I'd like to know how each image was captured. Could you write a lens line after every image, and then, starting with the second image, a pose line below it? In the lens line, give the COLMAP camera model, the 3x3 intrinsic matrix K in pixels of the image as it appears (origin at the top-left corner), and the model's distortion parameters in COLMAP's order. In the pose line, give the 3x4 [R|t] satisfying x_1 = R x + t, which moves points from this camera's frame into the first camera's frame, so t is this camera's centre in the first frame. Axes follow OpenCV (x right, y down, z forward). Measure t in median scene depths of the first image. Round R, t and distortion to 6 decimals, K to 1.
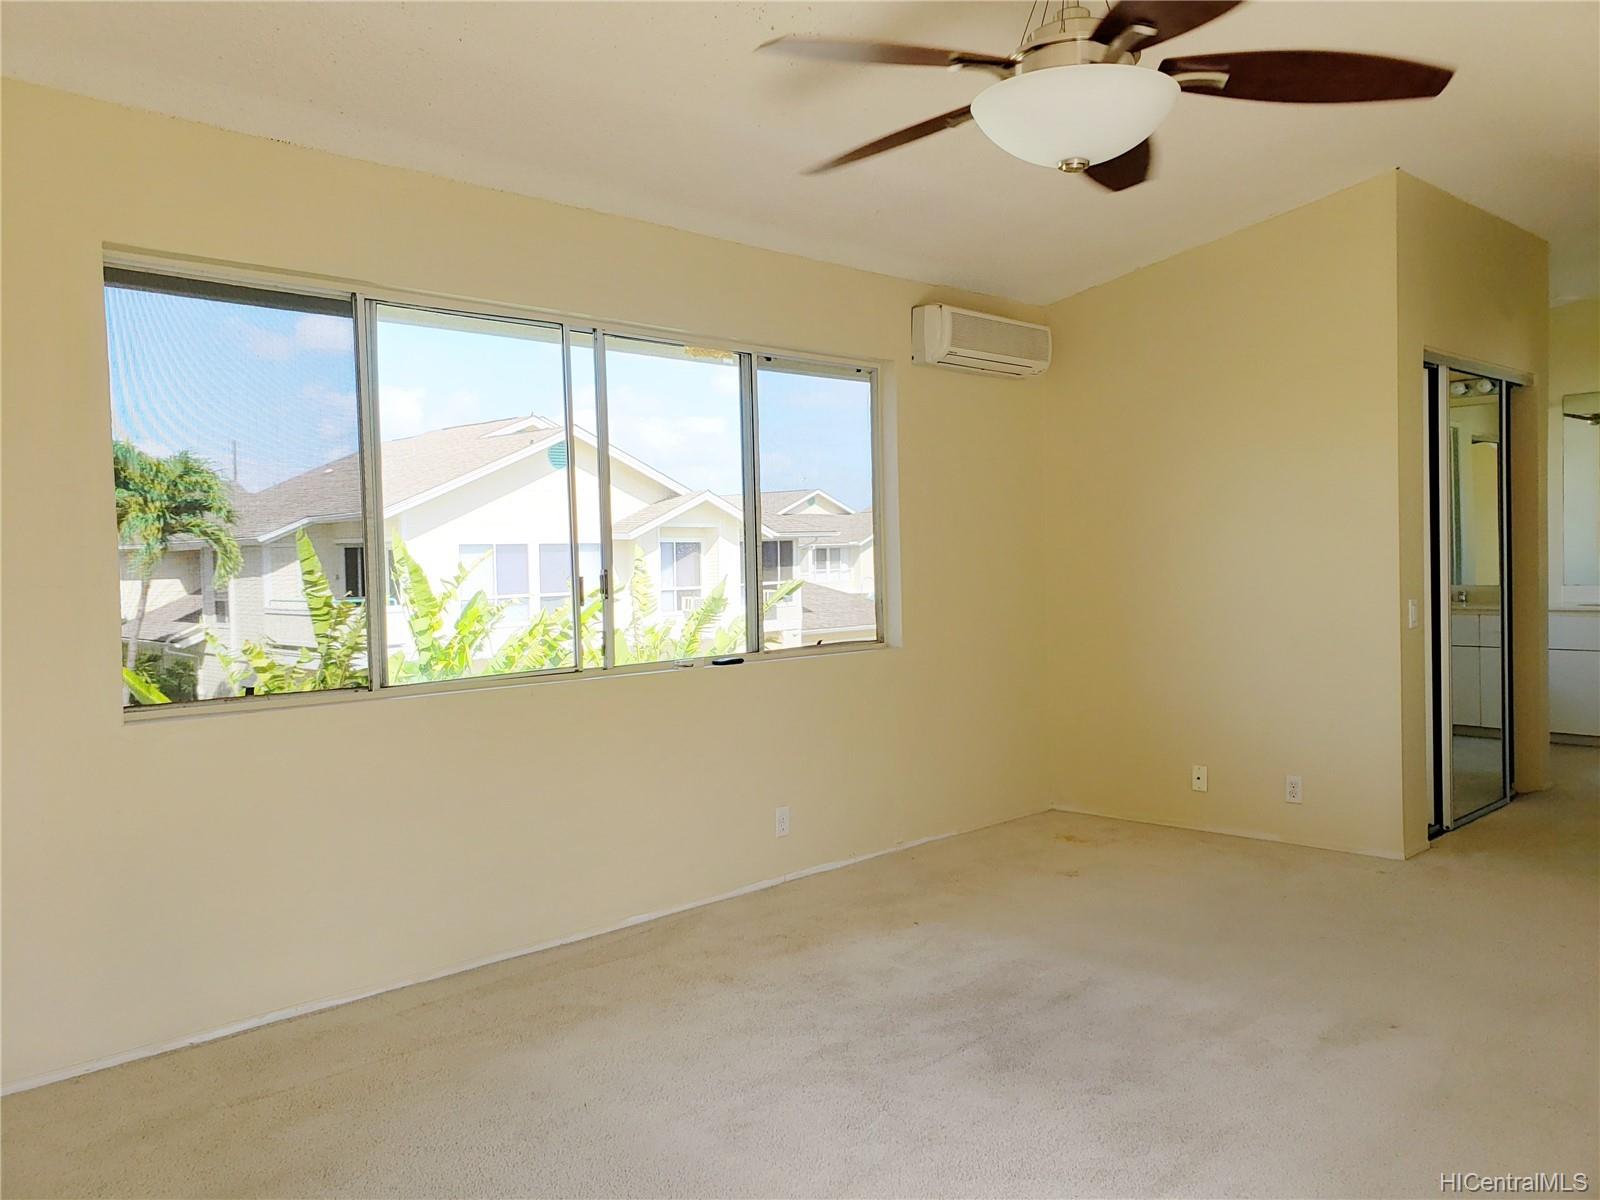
lens RADIAL K [[1238.6, 0, 800.0], [0, 1238.6, 600.0], [0, 0, 1]] dist [0.001647, 0.001356]
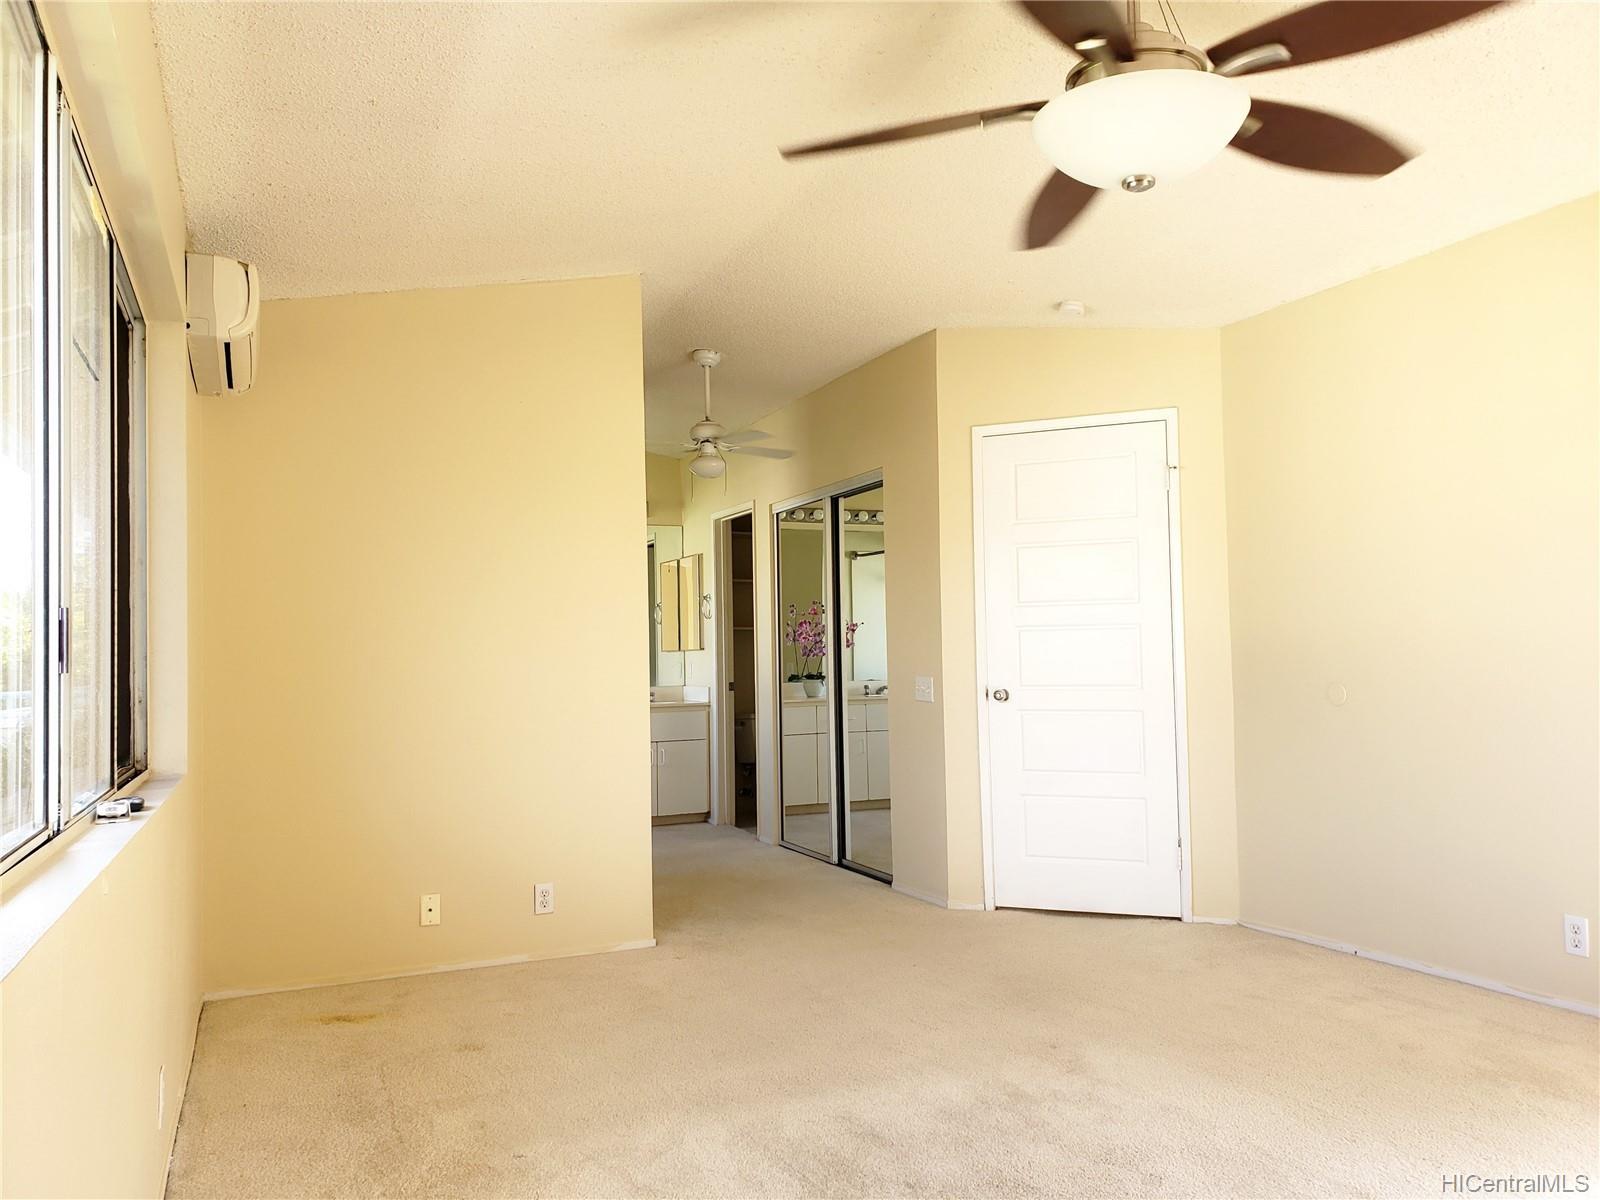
lens RADIAL K [[1238.6, 0, 800.0], [0, 1238.6, 600.0], [0, 0, 1]] dist [0.001647, 0.001356]
pose [[0.379674, 0.059267, 0.923220, -0.461877], [0.048750, 0.995277, -0.083941, 0.022235], [-0.923835, 0.076878, 0.374992, 0.548569]]
